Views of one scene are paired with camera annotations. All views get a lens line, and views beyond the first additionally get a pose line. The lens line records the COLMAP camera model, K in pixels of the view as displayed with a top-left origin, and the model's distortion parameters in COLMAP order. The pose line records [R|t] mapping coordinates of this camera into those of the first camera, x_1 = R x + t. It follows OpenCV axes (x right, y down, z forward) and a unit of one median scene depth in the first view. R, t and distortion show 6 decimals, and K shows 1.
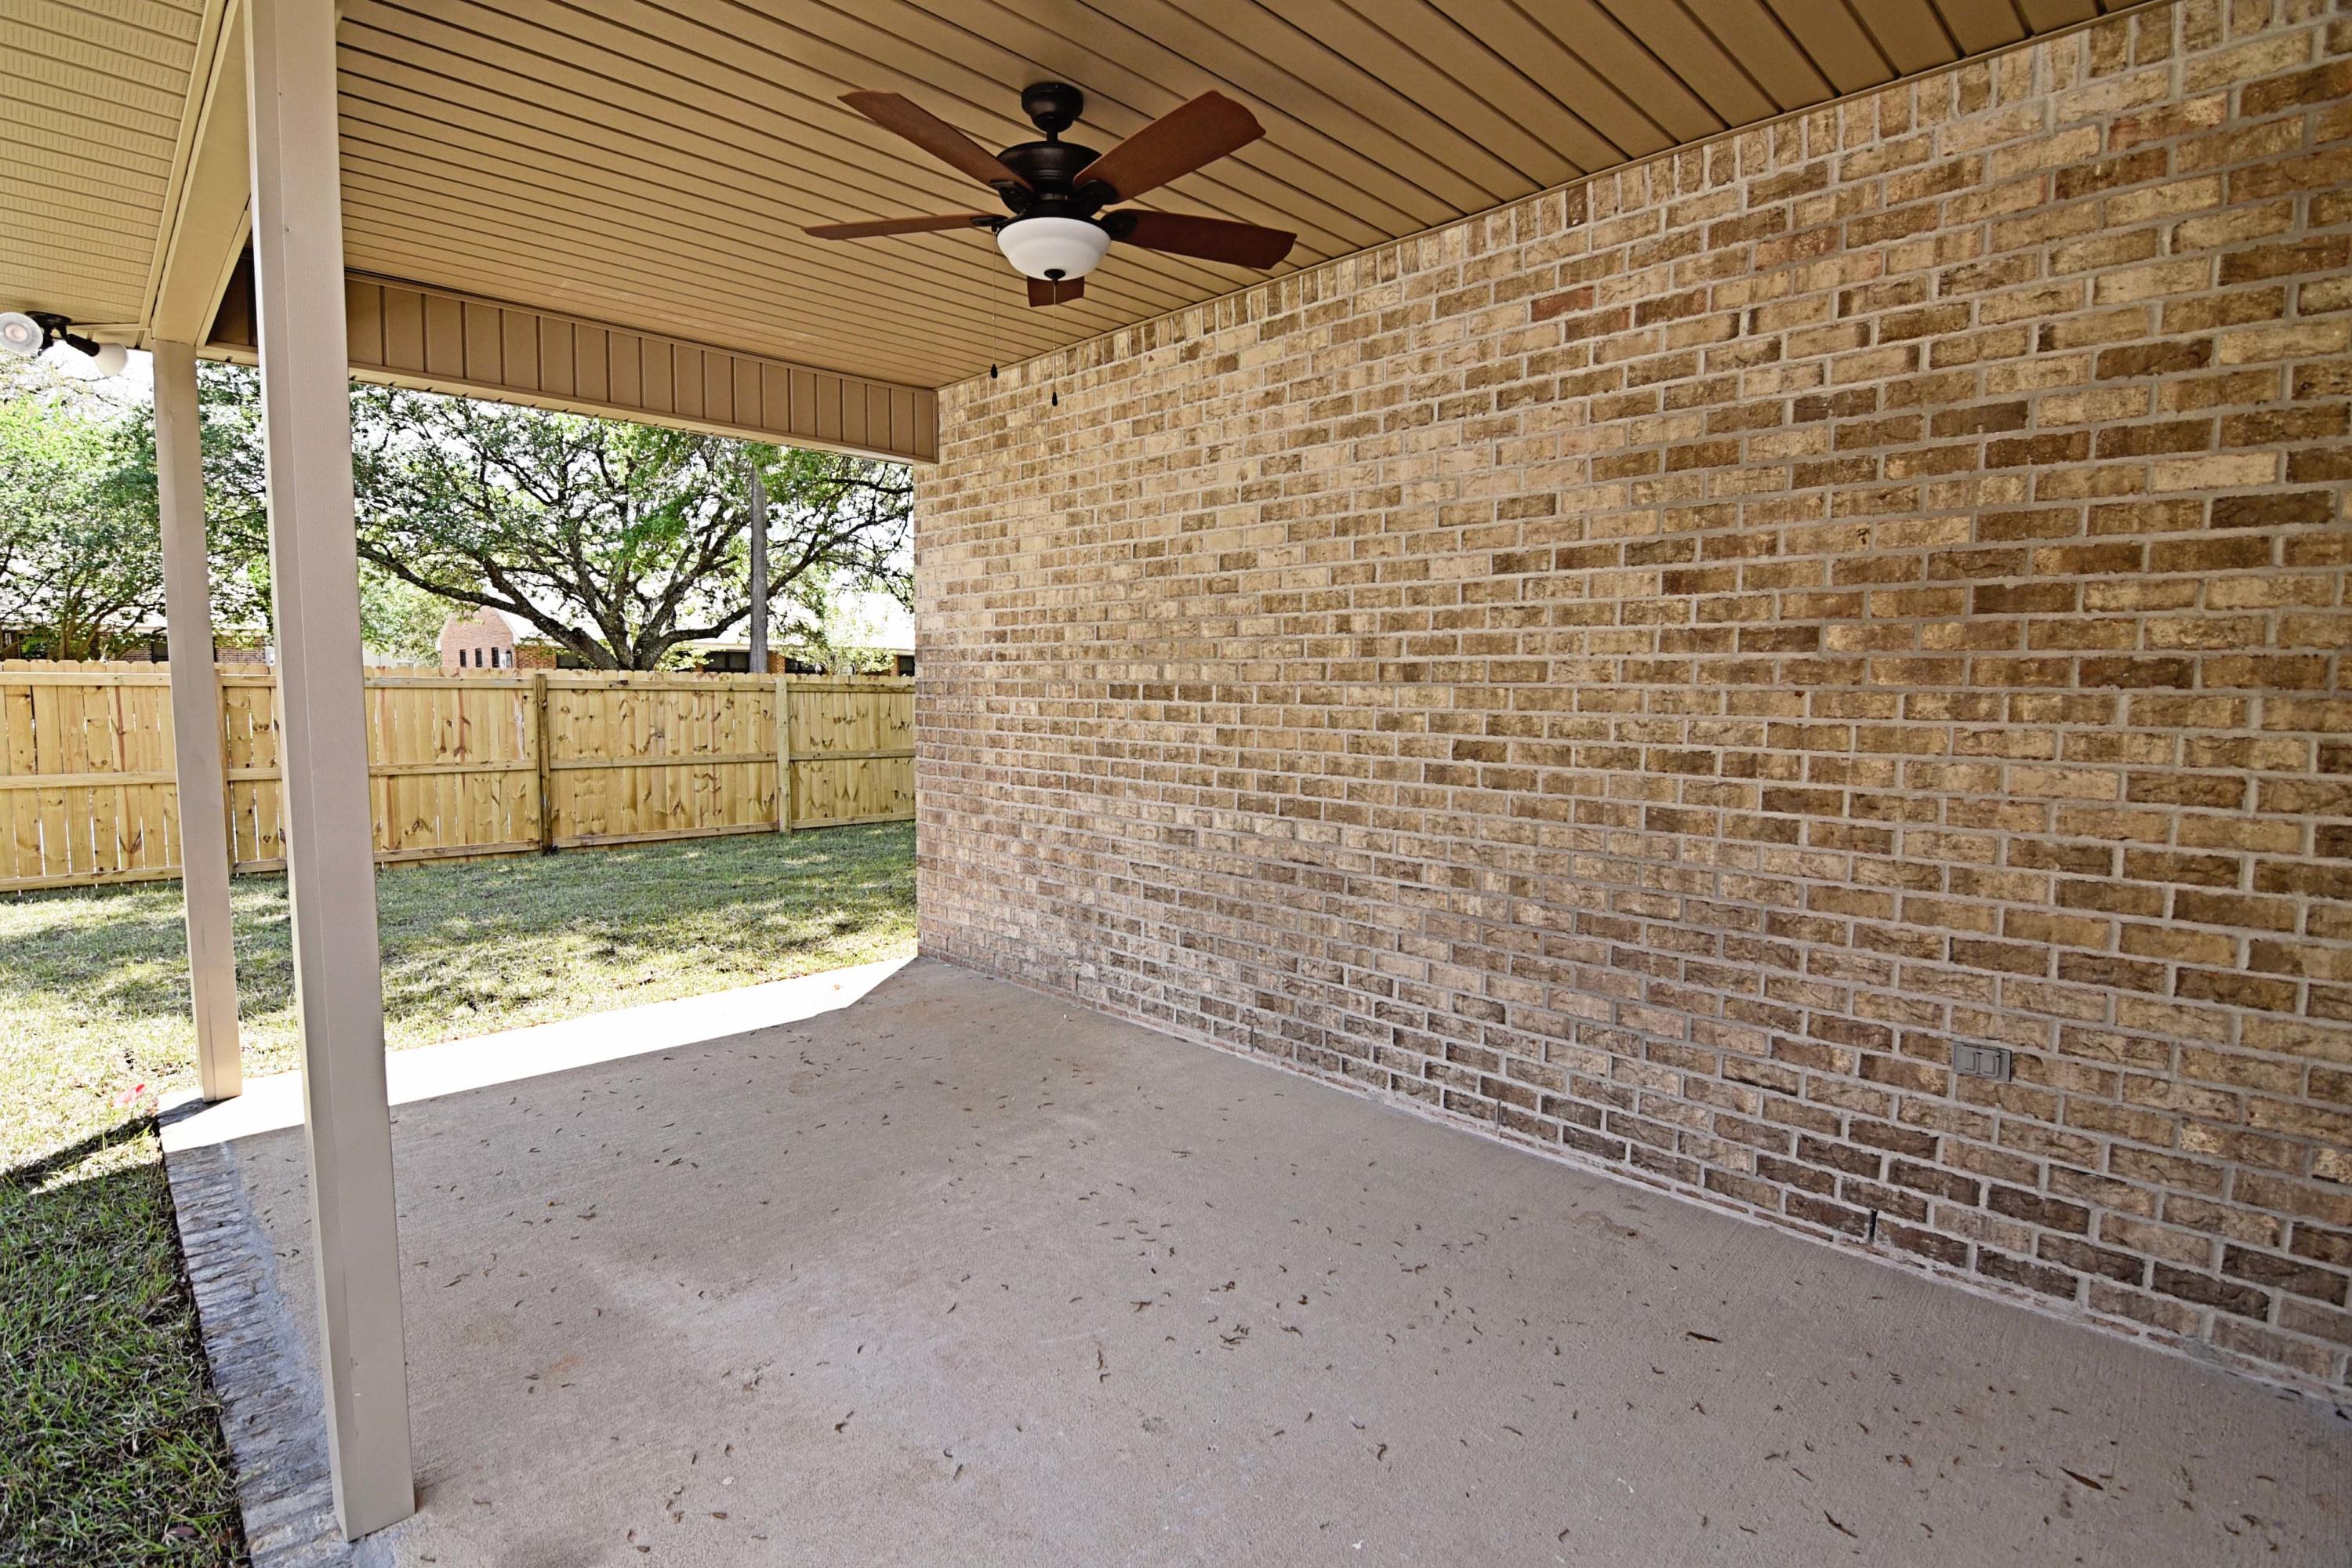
lens RADIAL K [[1139.9, 0, 1169.7], [0, 1139.9, 784.0], [0, 0, 1]] dist [-0.003743, -0.010624]
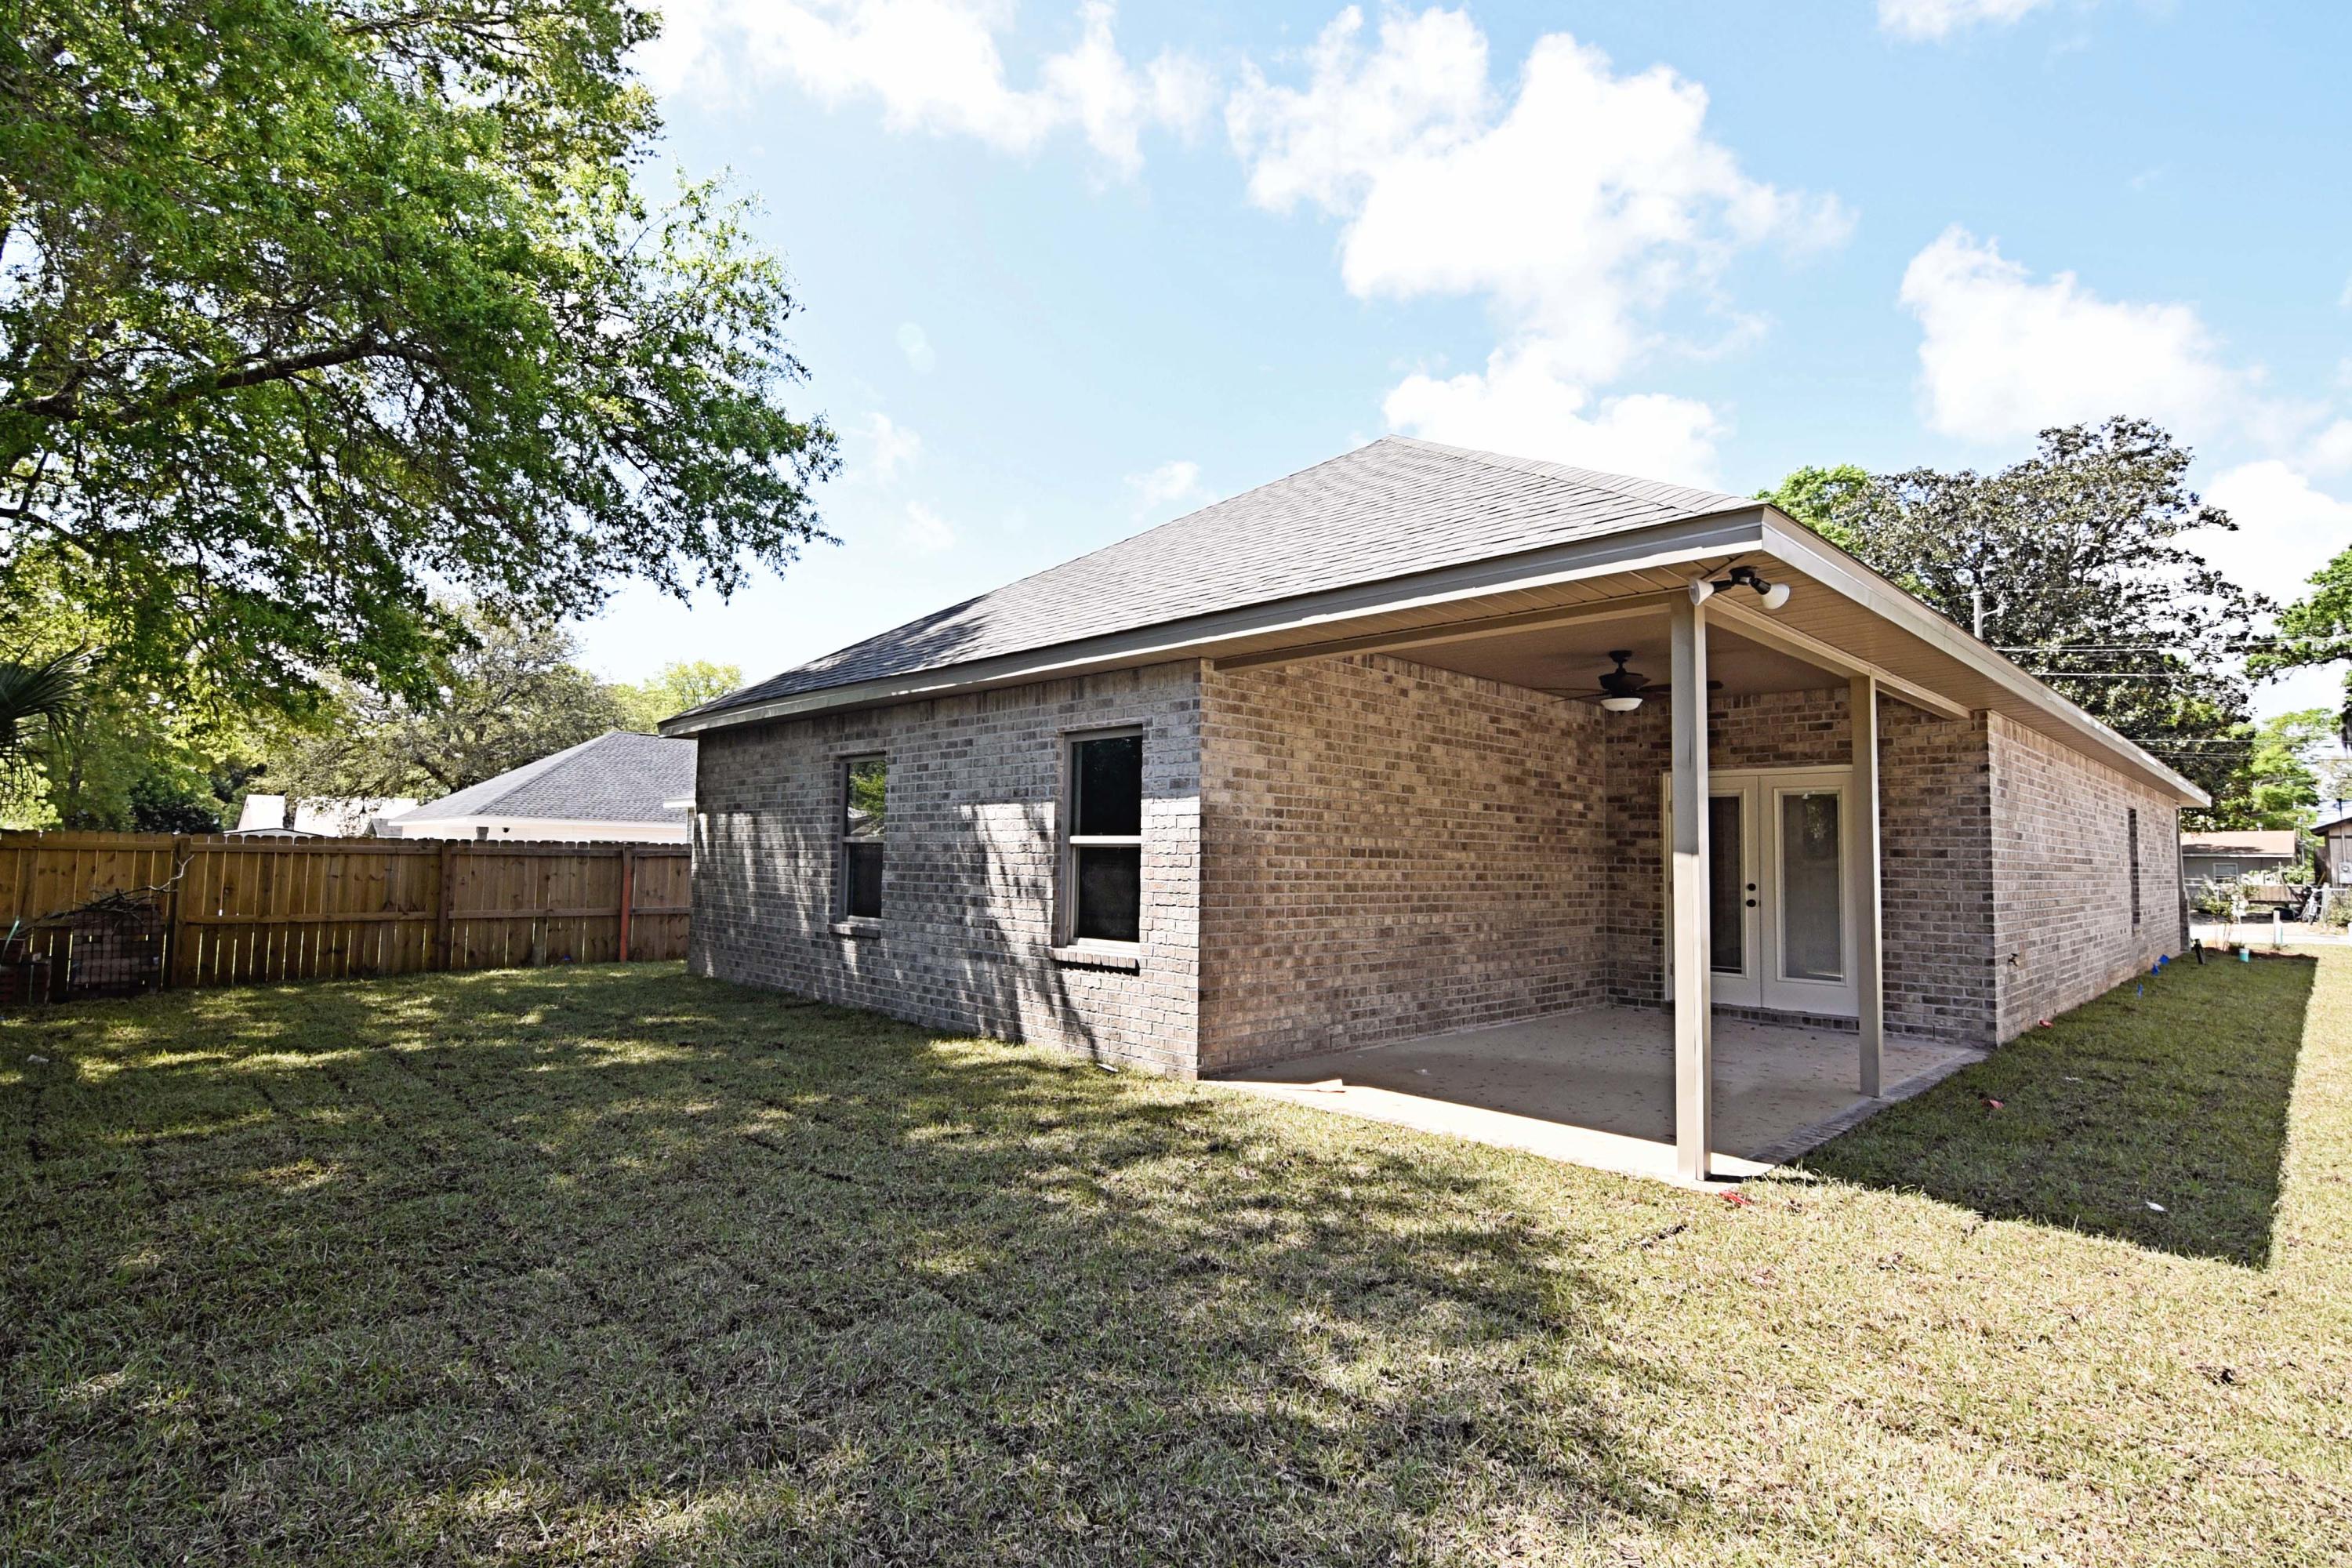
lens RADIAL K [[1139.9, 0, 1169.7], [0, 1139.9, 784.0], [0, 0, 1]] dist [-0.003743, -0.010624]
pose [[0.000707, 0.061628, 0.998099, -1.757183], [0.074172, 0.995347, -0.061511, -0.099874], [-0.997245, 0.074074, -0.003868, 1.280062]]
